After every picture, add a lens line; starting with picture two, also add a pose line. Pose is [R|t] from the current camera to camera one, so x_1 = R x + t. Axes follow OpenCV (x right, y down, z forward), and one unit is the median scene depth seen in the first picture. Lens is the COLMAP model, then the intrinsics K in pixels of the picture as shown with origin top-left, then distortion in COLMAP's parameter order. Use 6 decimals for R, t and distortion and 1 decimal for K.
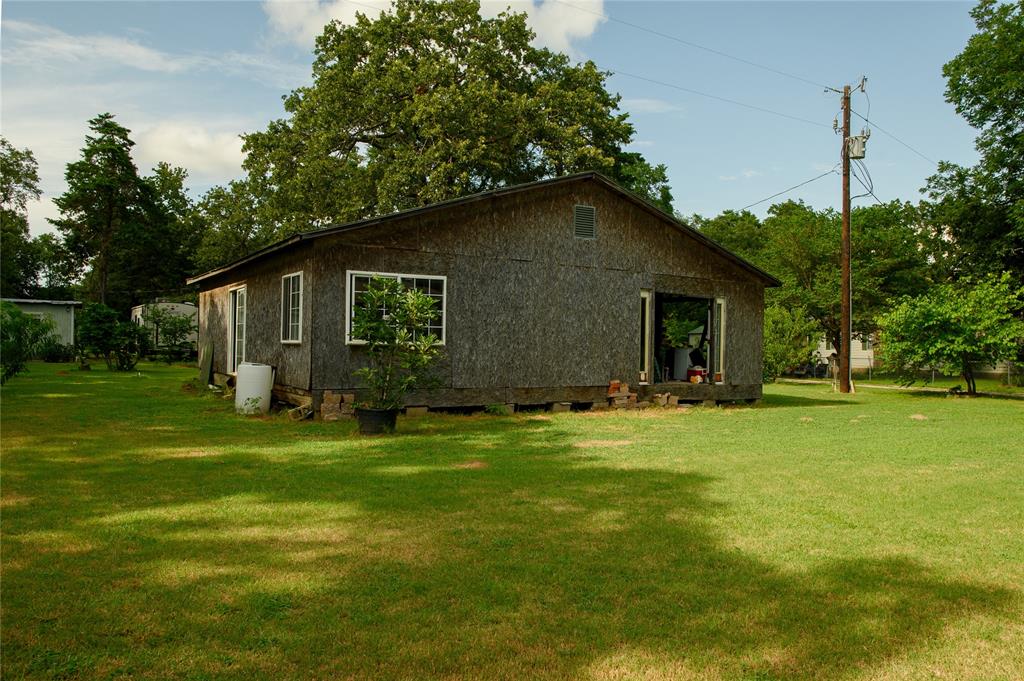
lens RADIAL K [[737.0, 0, 514.4], [0, 737.0, 360.1], [0, 0, 1]] dist [-0.020575, 0.000730]
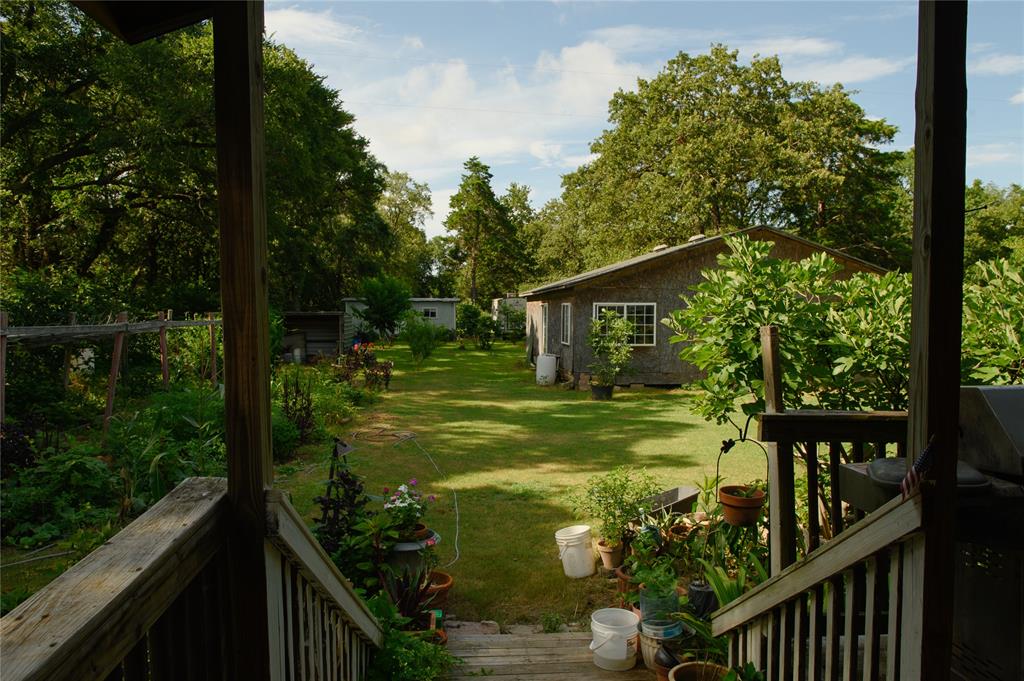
lens RADIAL K [[737.0, 0, 514.4], [0, 737.0, 360.1], [0, 0, 1]] dist [-0.020575, 0.000730]
pose [[0.894009, 0.018037, -0.447685, 0.169664], [0.006611, 0.998550, 0.053432, -0.037183], [0.447999, -0.050729, 0.892594, -0.275887]]
